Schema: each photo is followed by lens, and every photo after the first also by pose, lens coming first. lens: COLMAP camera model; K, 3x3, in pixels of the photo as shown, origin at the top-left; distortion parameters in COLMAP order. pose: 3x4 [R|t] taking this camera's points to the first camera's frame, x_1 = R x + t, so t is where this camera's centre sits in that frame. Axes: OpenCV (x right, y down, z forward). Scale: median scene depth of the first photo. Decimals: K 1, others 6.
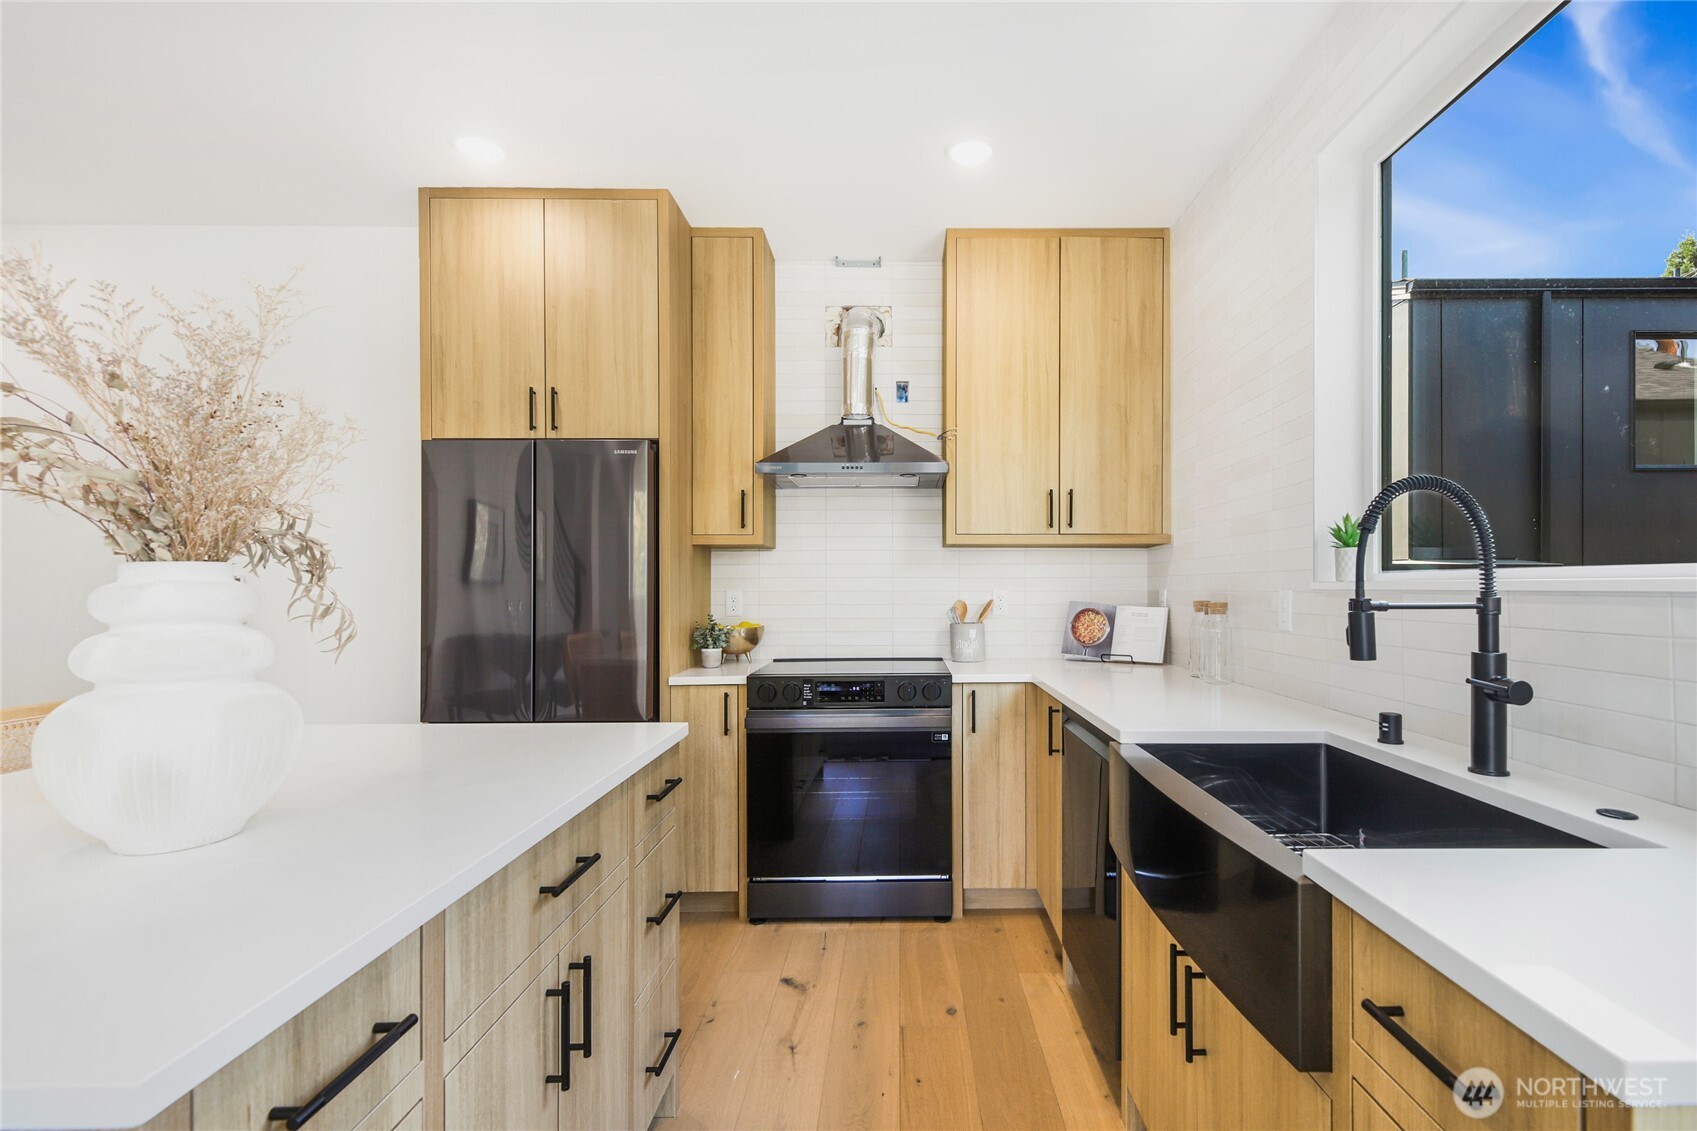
lens RADIAL K [[773.6, 0, 912.0], [0, 773.6, 587.4], [0, 0, 1]] dist [0.006073, 0.000593]
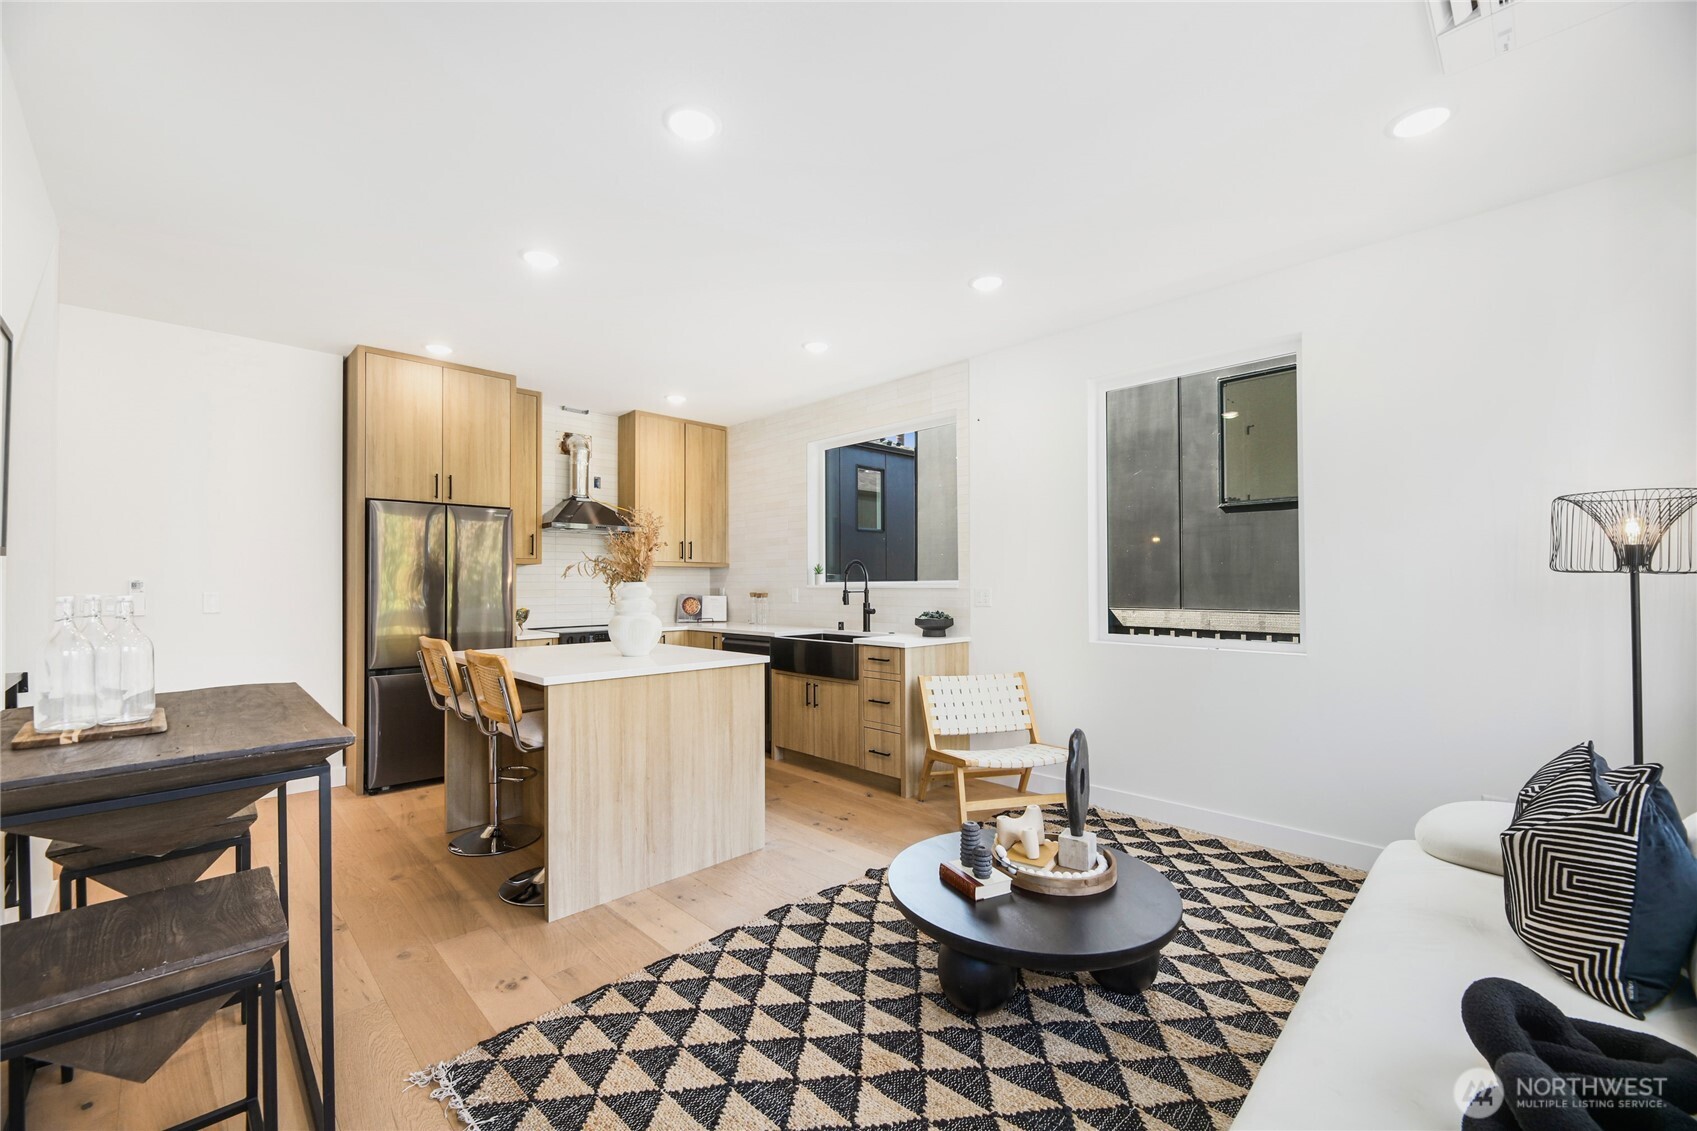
lens RADIAL K [[683.5, 0, 842.9], [0, 683.5, 572.6], [0, 0, 1]] dist [-0.002592, -0.001394]
pose [[0.726396, 0.011077, 0.687188, -0.791788], [0.002339, 0.999824, -0.018589, -0.003700], [-0.687273, 0.015110, 0.726242, -0.668622]]
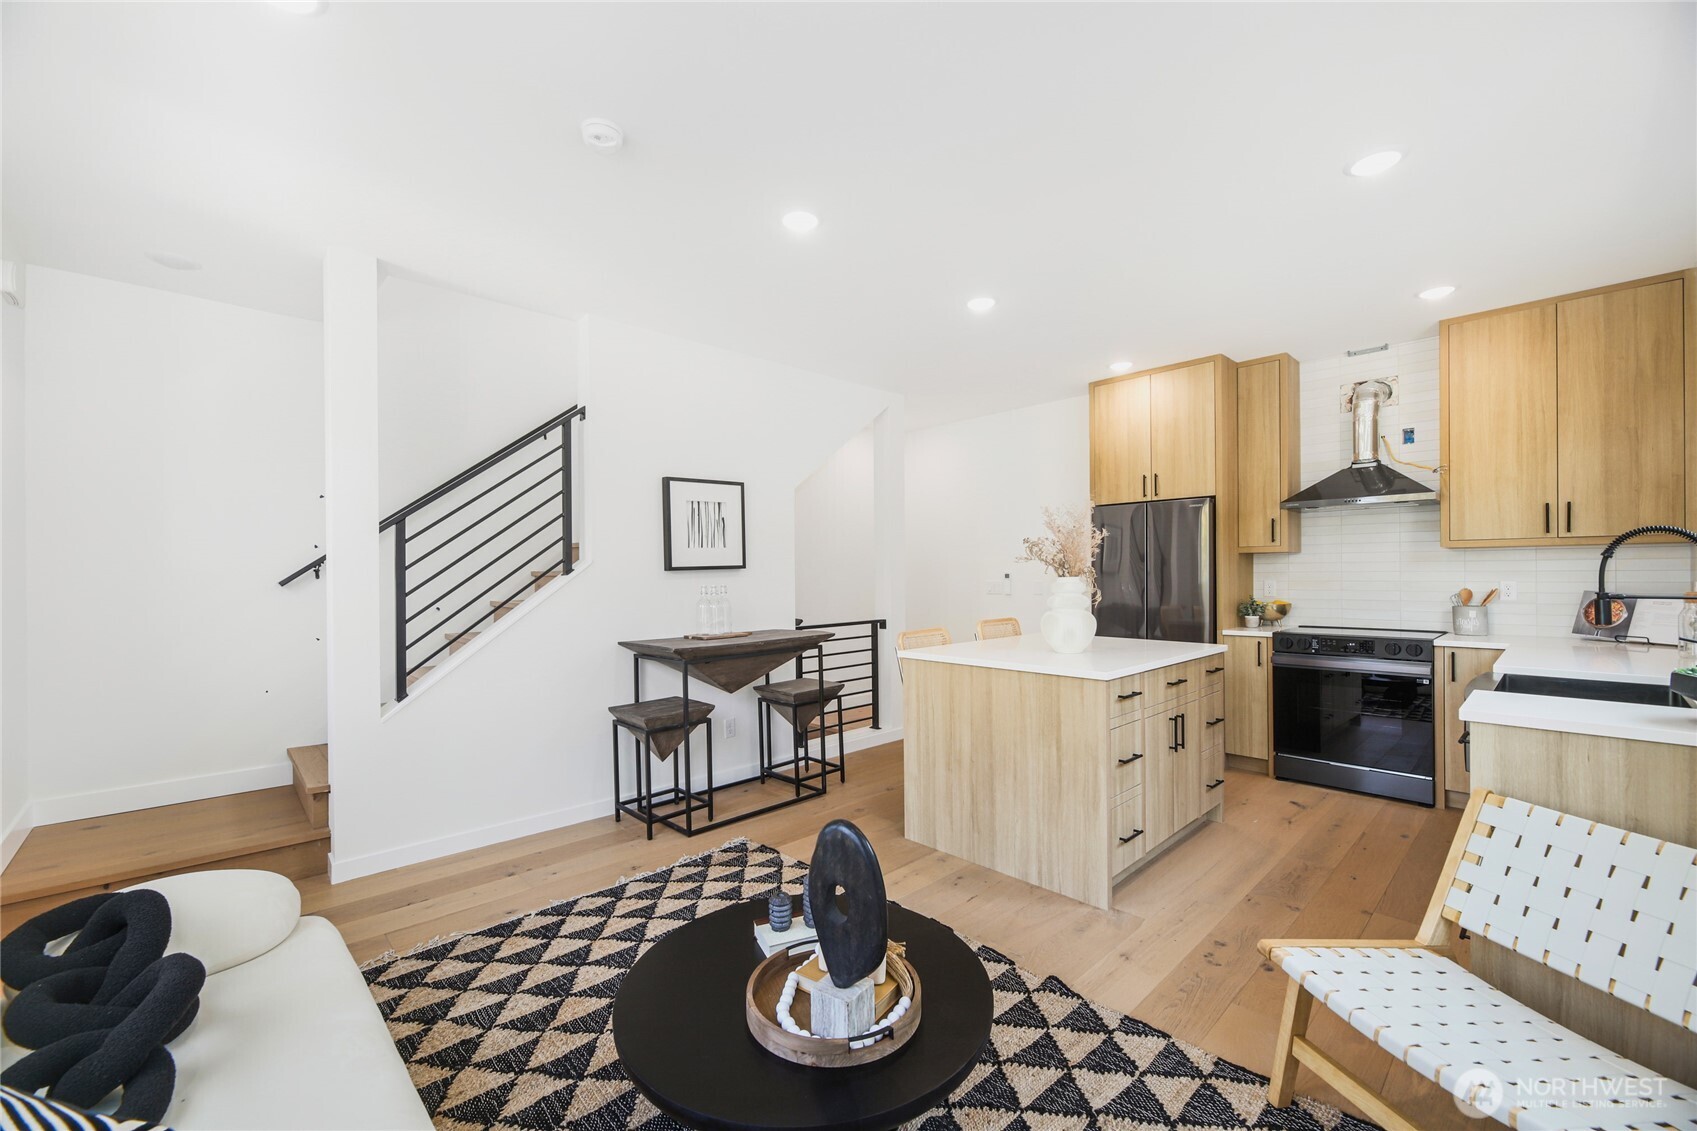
lens RADIAL K [[683.5, 0, 840.5], [0, 683.5, 573.3], [0, 0, 1]] dist [-0.002592, -0.001394]
pose [[0.670717, -0.003536, -0.741705, 0.230758], [0.005812, 0.999983, 0.000489, -0.017840], [0.741691, -0.004638, 0.670726, -0.620718]]
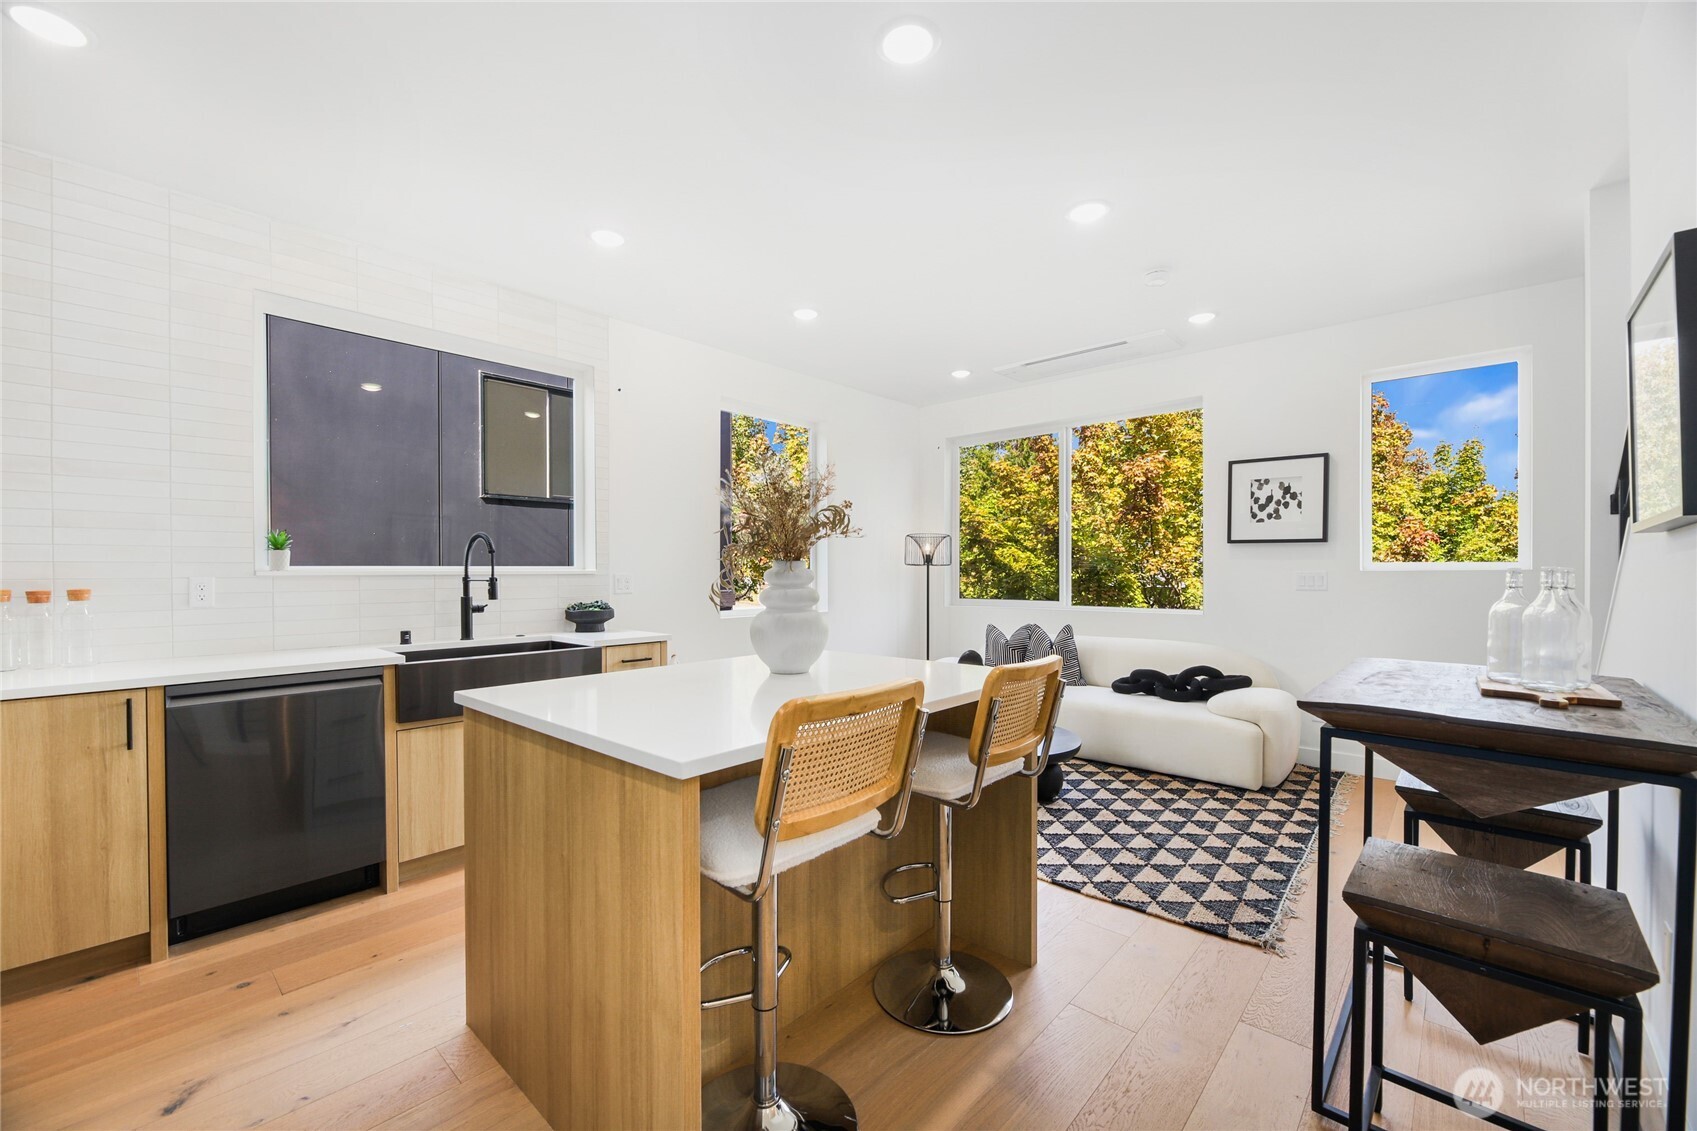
lens RADIAL K [[683.5, 0, 843.7], [0, 683.5, 573.4], [0, 0, 1]] dist [-0.002592, -0.001394]
pose [[-0.728464, 0.004485, 0.685070, -0.812801], [0.006892, 0.999976, 0.000782, 0.003725], [-0.685050, 0.005291, -0.728477, 0.783398]]
